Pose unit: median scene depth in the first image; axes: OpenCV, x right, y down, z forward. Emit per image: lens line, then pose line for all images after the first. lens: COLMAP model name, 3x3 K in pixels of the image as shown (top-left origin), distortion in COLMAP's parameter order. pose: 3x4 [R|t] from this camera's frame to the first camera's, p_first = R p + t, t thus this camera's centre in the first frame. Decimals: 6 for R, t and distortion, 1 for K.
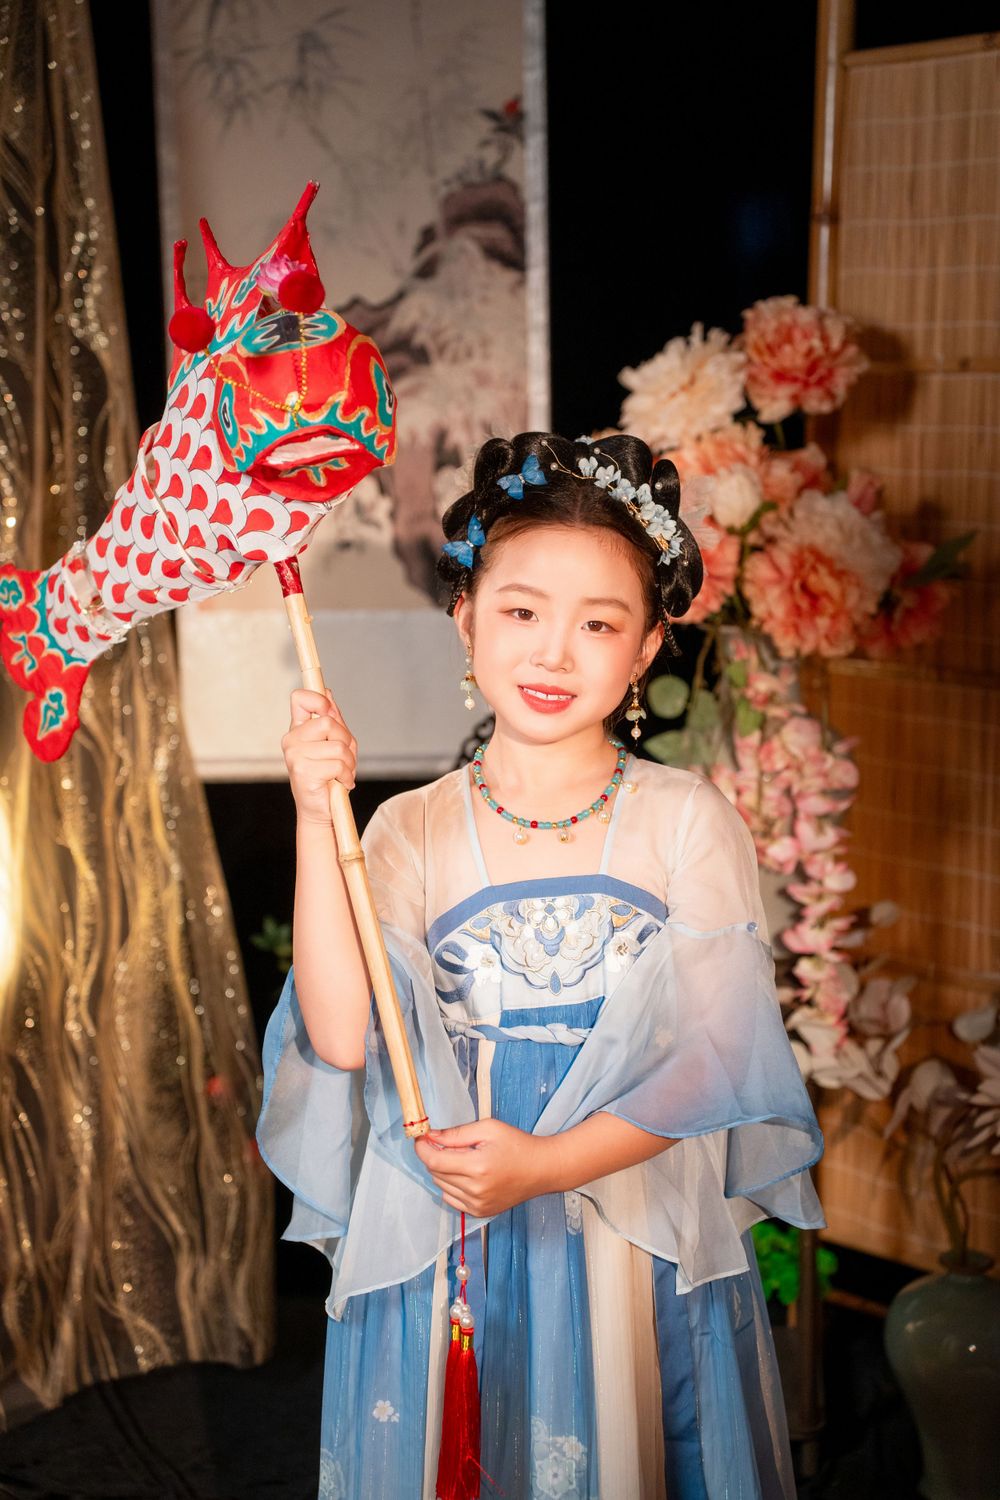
lens RADIAL K [[2394.1, 0, 524.5], [0, 2394.1, 732.9], [0, 0, 1]] dist [0.163553, 0.000000]
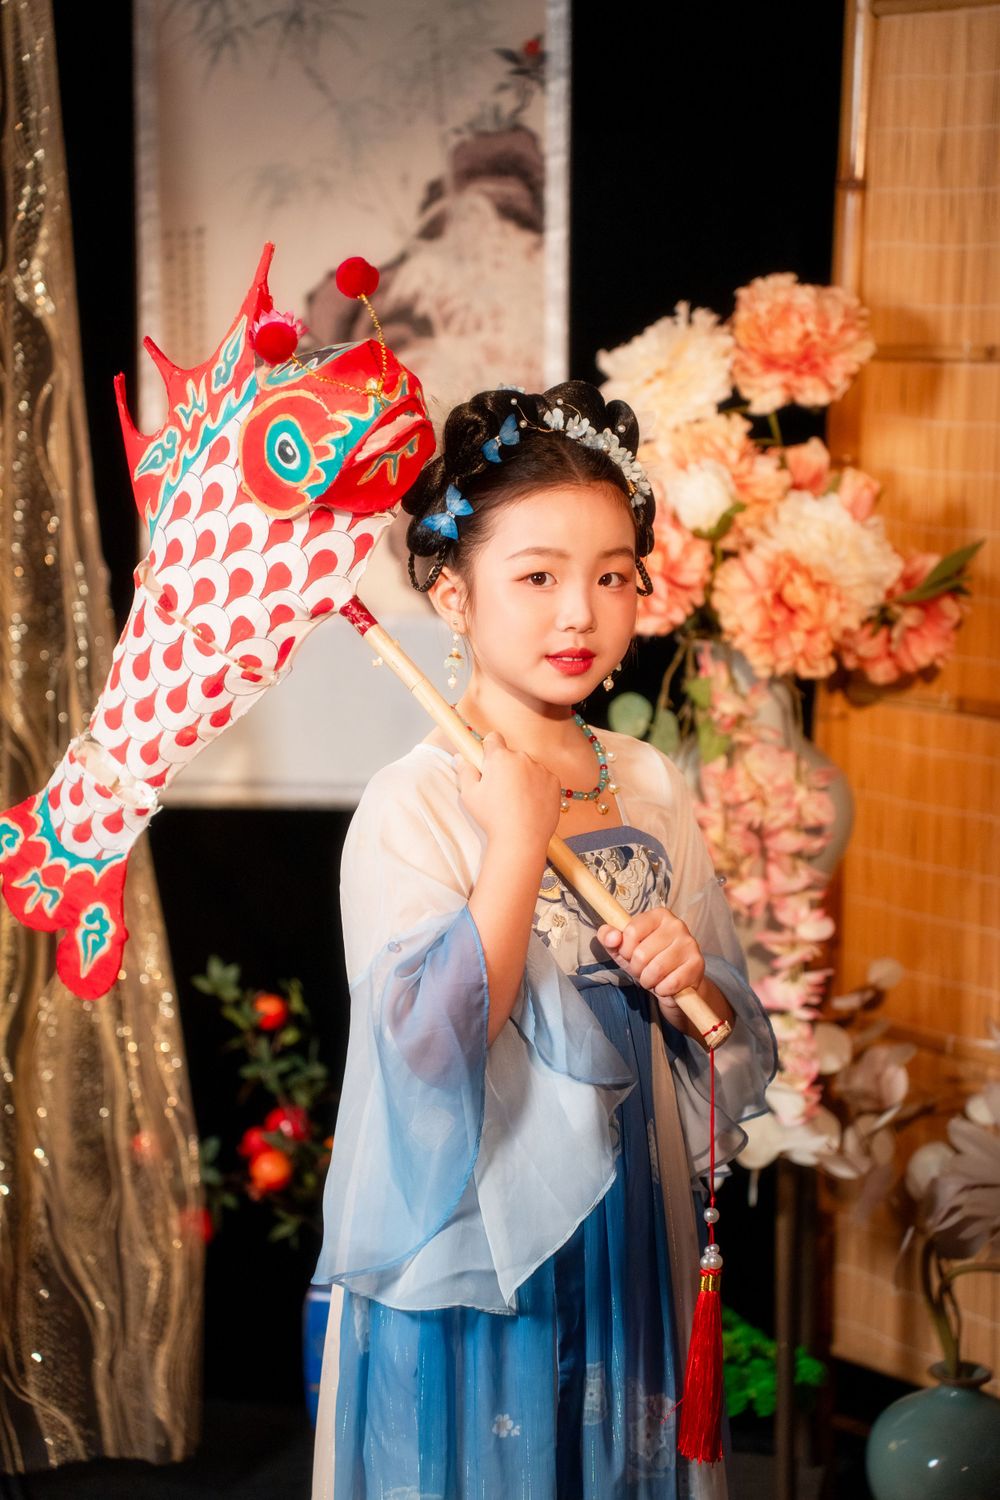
lens RADIAL K [[3217.9, 0, 497.0], [0, 3217.9, 718.4], [0, 0, 1]] dist [0.271107, 0.000000]
pose [[0.994679, 0.031488, -0.098091, 0.114802], [-0.034097, 0.999105, -0.025028, 0.015691], [0.097215, 0.028240, 0.994863, -0.182322]]
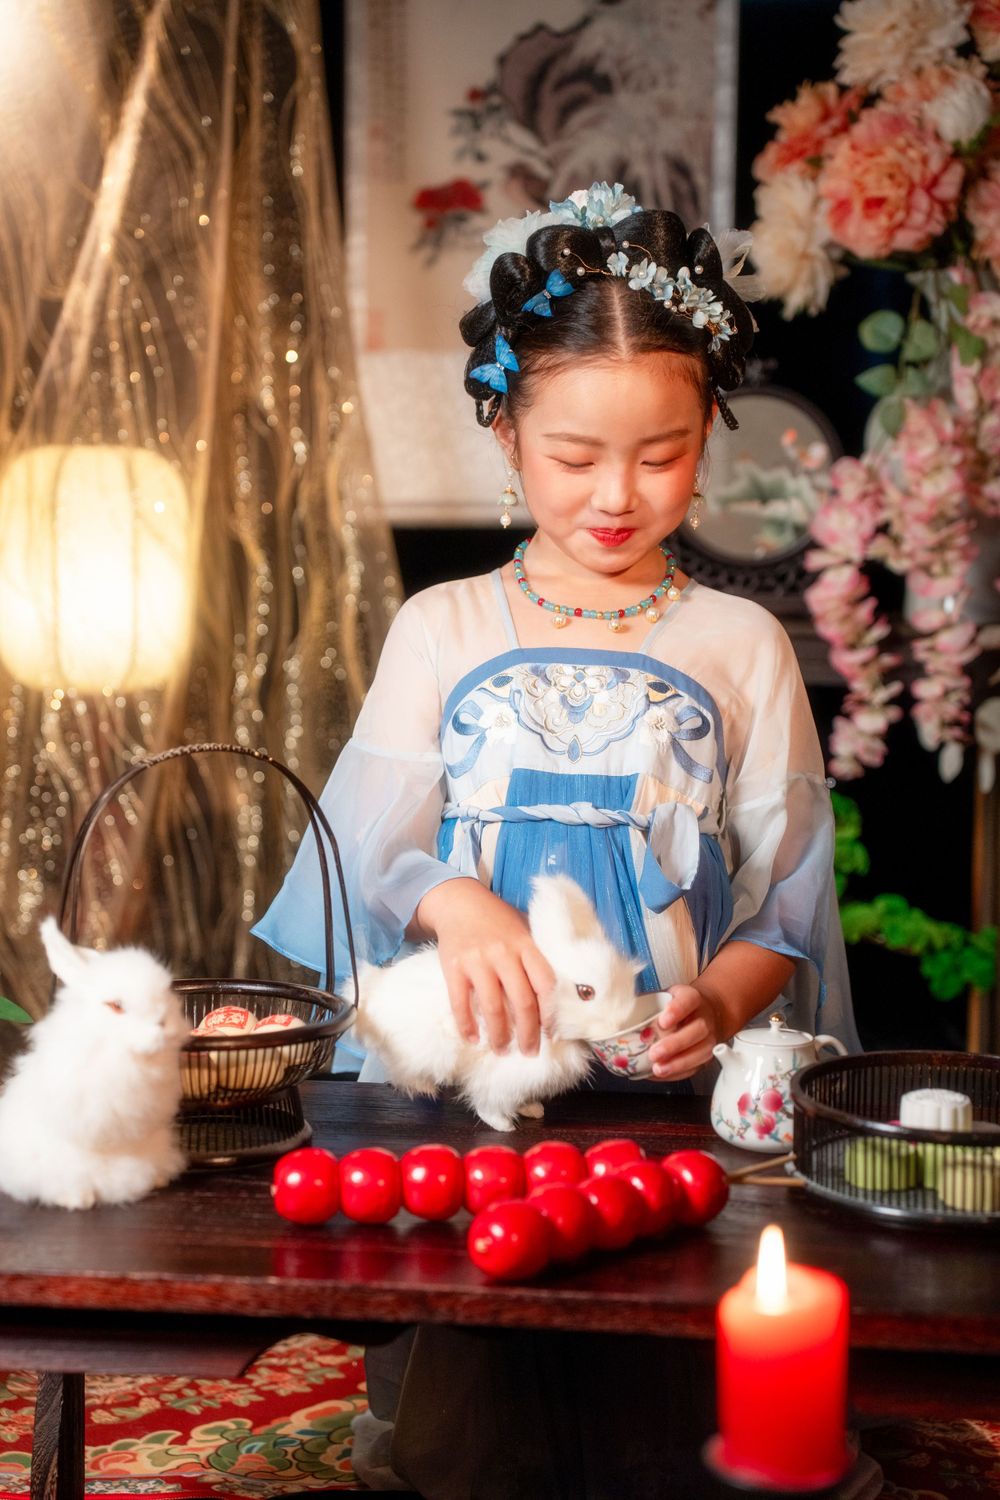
lens RADIAL K [[2426.2, 0, 487.1], [0, 2426.2, 757.3], [0, 0, 1]] dist [0.140044, 0.000000]
pose [[0.998928, 0.027059, -0.037570, -0.050682], [-0.029015, 0.998197, -0.052540, 0.188889], [0.036081, 0.053574, 0.997912, 0.019405]]
